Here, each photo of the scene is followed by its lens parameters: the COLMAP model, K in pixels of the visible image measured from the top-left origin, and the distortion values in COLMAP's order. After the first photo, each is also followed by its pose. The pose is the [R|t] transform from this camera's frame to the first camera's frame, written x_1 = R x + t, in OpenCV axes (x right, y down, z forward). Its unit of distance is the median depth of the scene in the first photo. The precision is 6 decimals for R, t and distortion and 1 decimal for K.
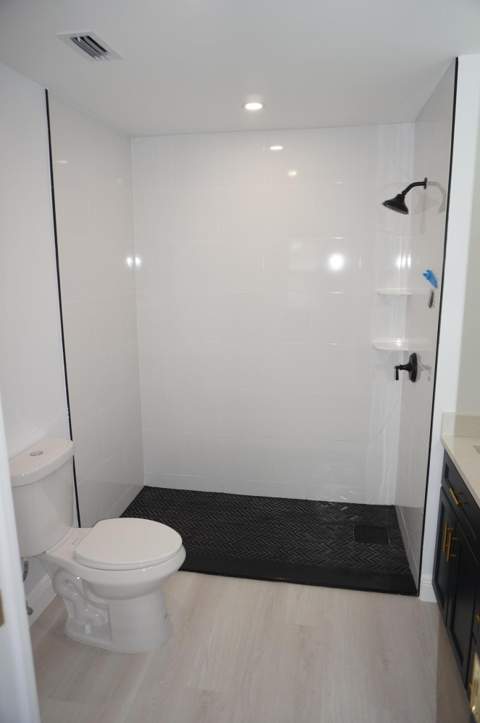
lens RADIAL K [[487.2, 0, 245.2], [0, 487.2, 361.3], [0, 0, 1]] dist [-0.027304, 0.010112]
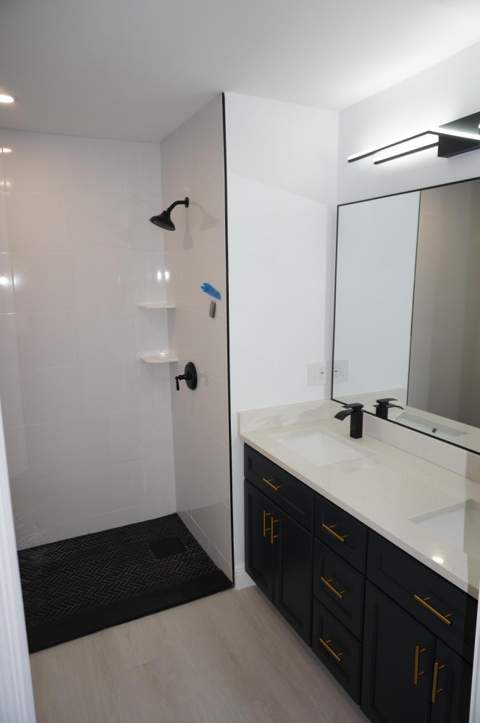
lens RADIAL K [[487.2, 0, 245.9], [0, 487.2, 359.8], [0, 0, 1]] dist [-0.027304, 0.010112]
pose [[0.801812, -0.109950, 0.587374, -0.183888], [0.129371, 0.991555, 0.009005, -0.016884], [-0.583404, 0.068769, 0.809266, 0.081031]]
